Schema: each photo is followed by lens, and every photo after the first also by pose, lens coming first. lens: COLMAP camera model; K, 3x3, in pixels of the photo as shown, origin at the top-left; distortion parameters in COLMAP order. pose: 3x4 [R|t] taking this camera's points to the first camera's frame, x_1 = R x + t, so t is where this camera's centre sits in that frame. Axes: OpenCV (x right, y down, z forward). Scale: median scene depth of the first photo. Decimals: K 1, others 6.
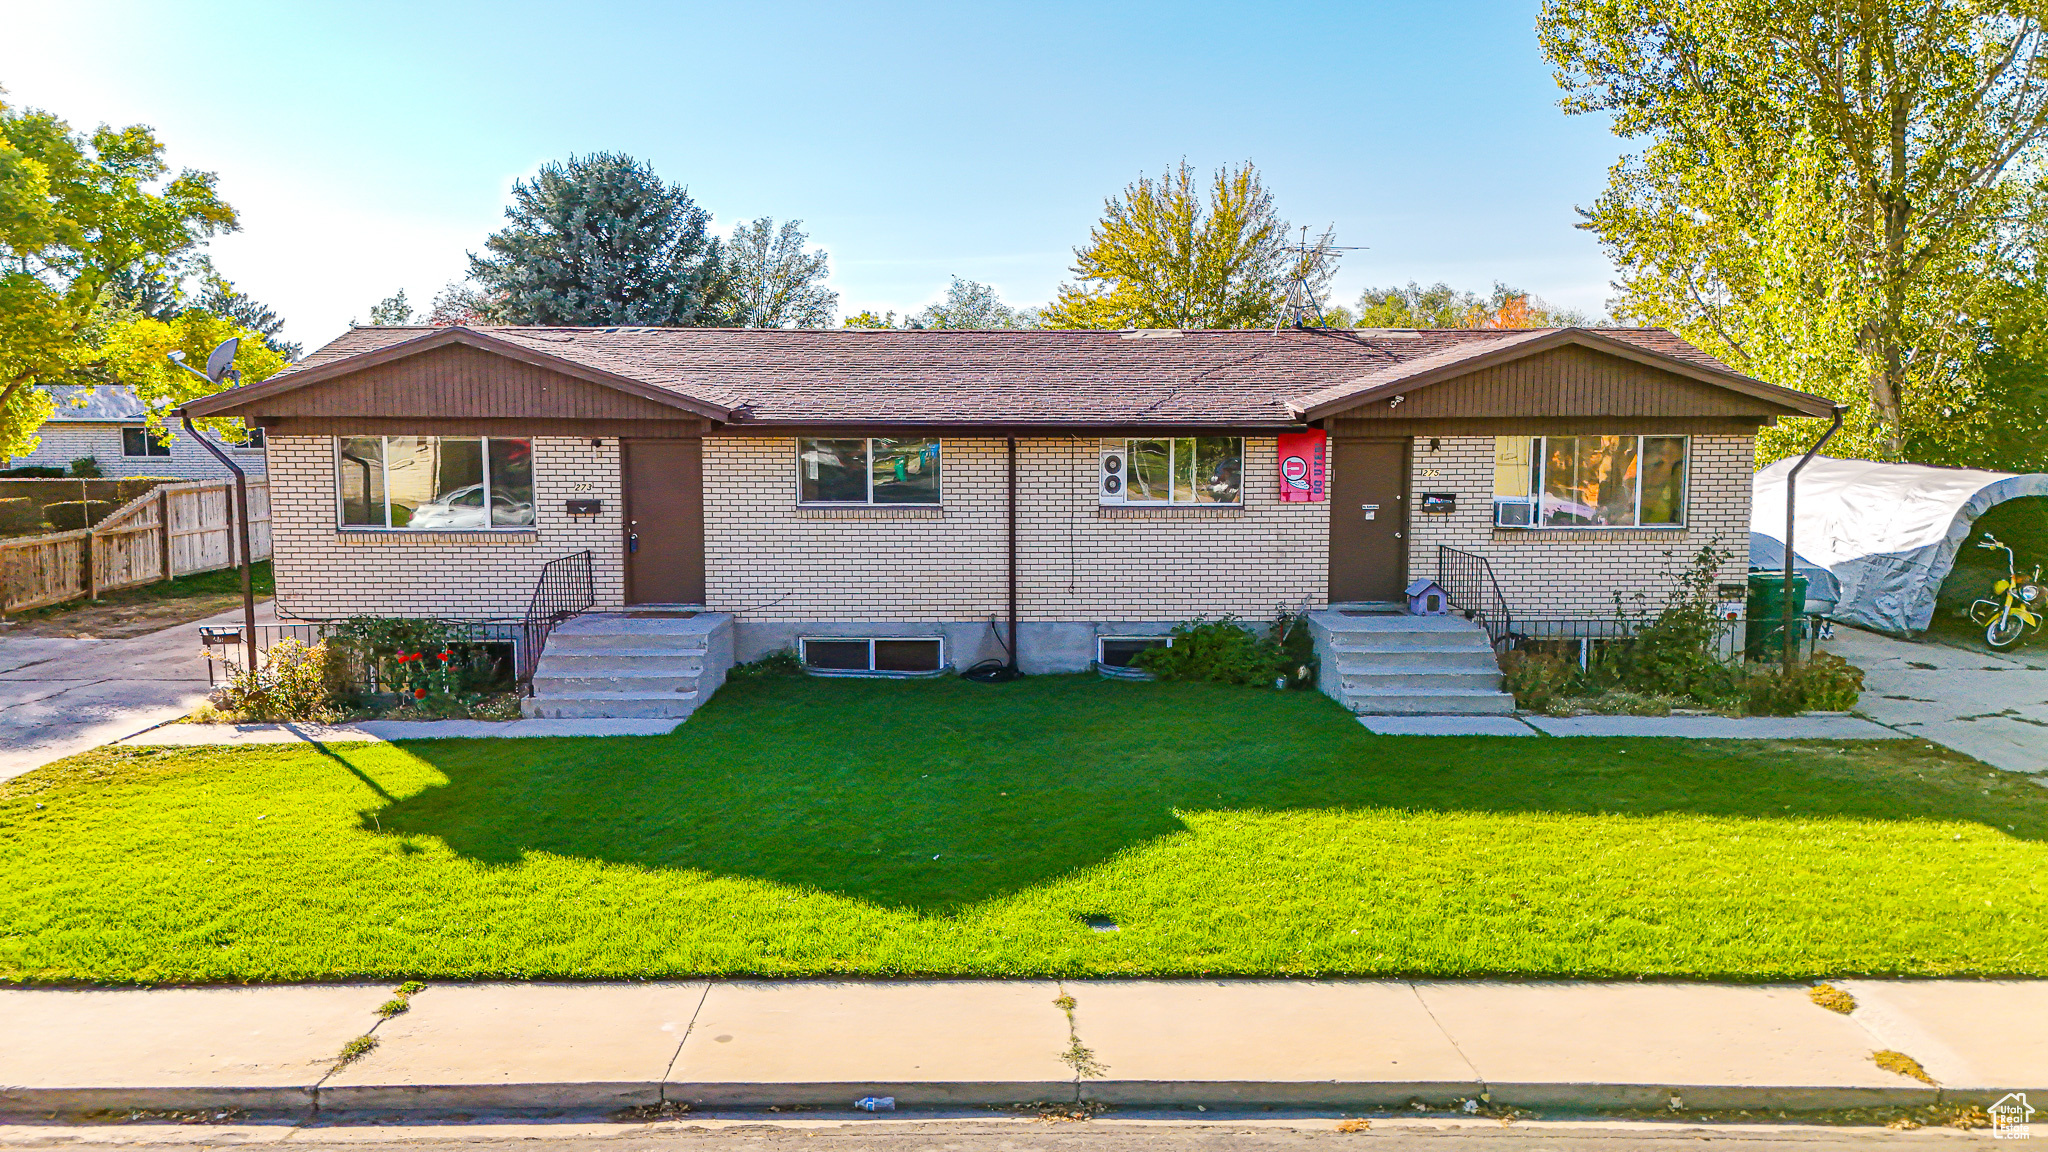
lens RADIAL K [[1503.7, 0, 1026.6], [0, 1503.7, 582.6], [0, 0, 1]] dist [0.081551, -0.078113]
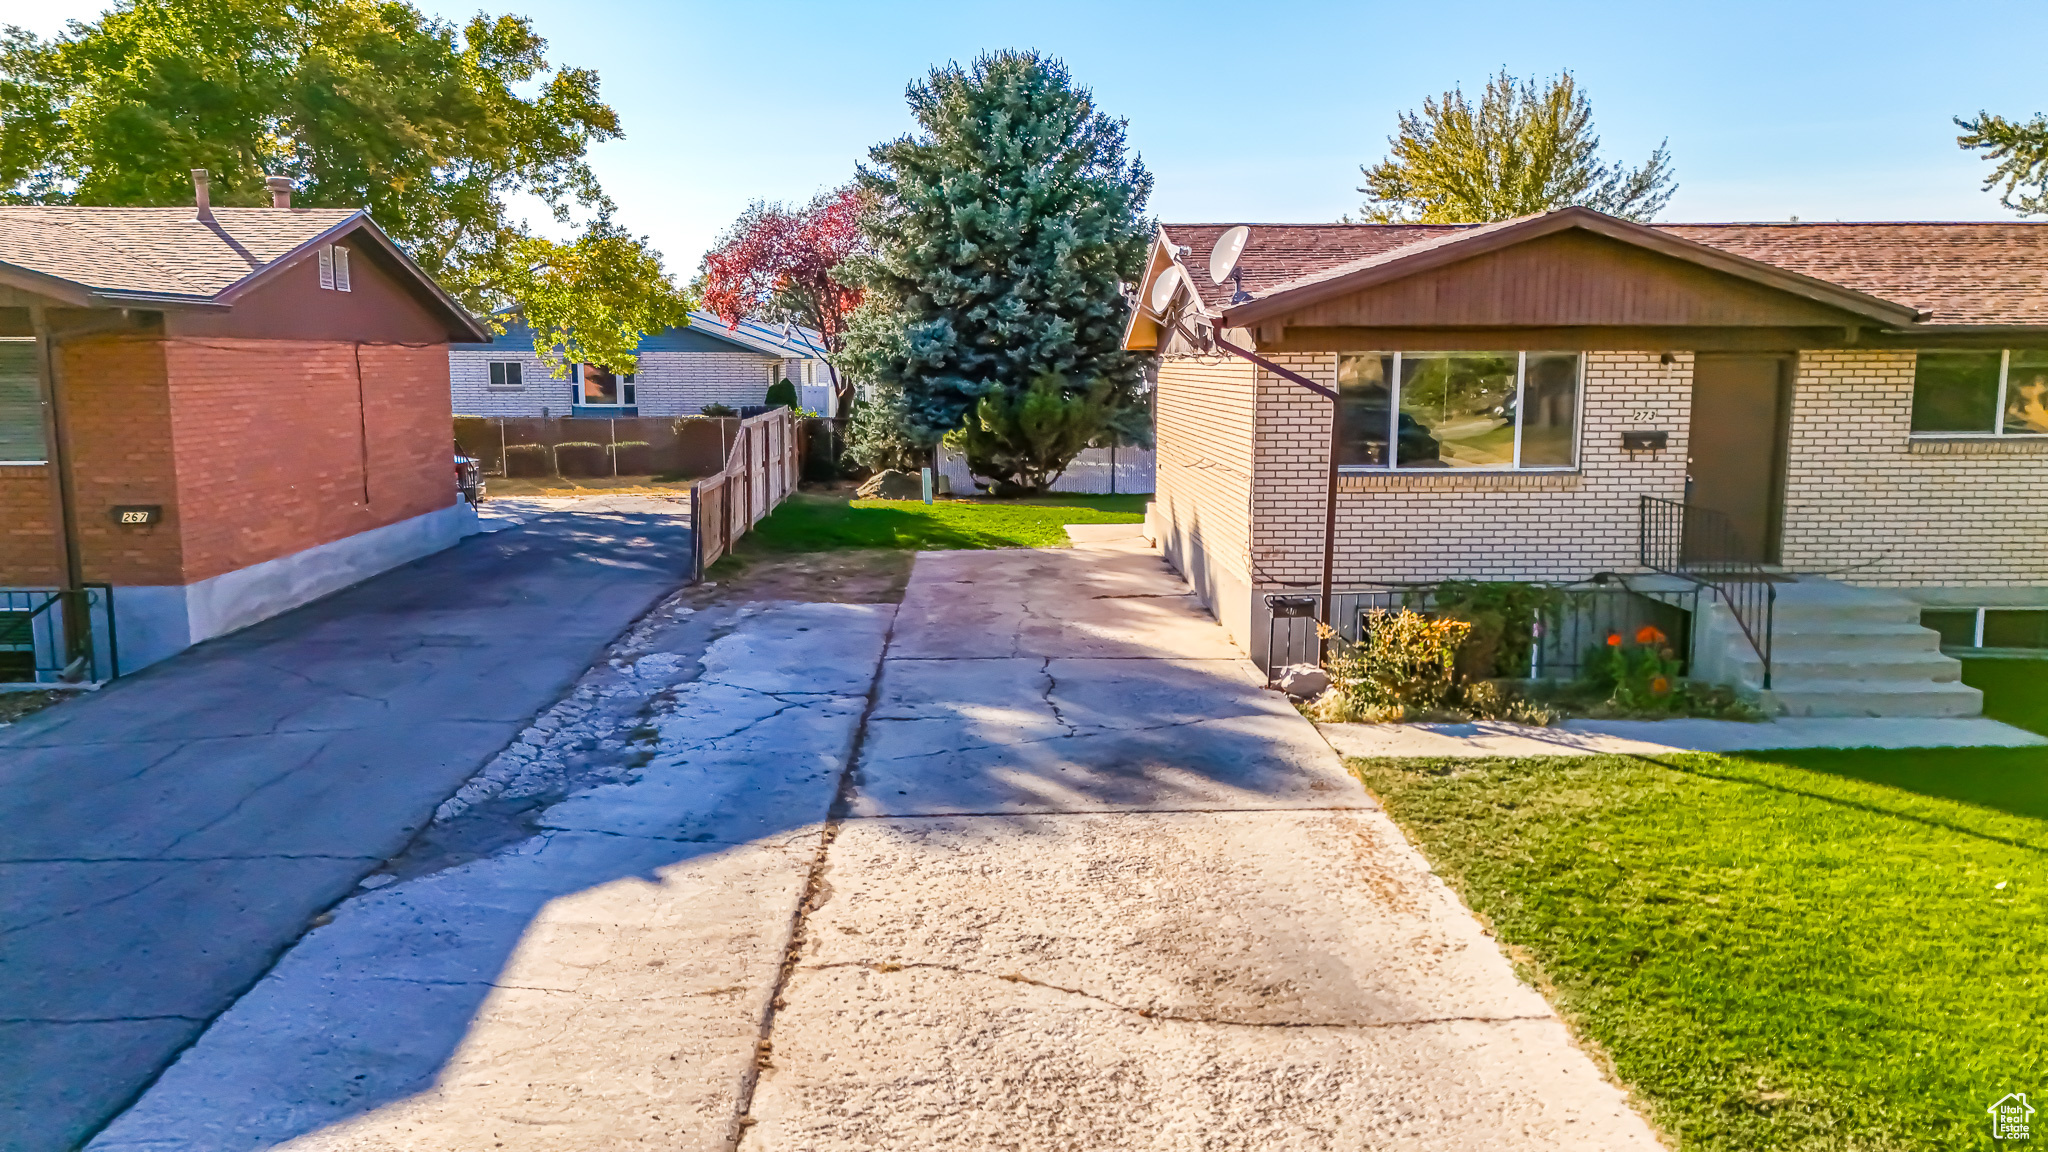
lens RADIAL K [[1503.7, 0, 1026.6], [0, 1503.7, 582.6], [0, 0, 1]] dist [0.081551, -0.078113]
pose [[0.999866, -0.001789, 0.016268, -0.620224], [0.001191, 0.999326, 0.036699, -0.005678], [-0.016323, -0.036675, 0.999194, 0.211372]]
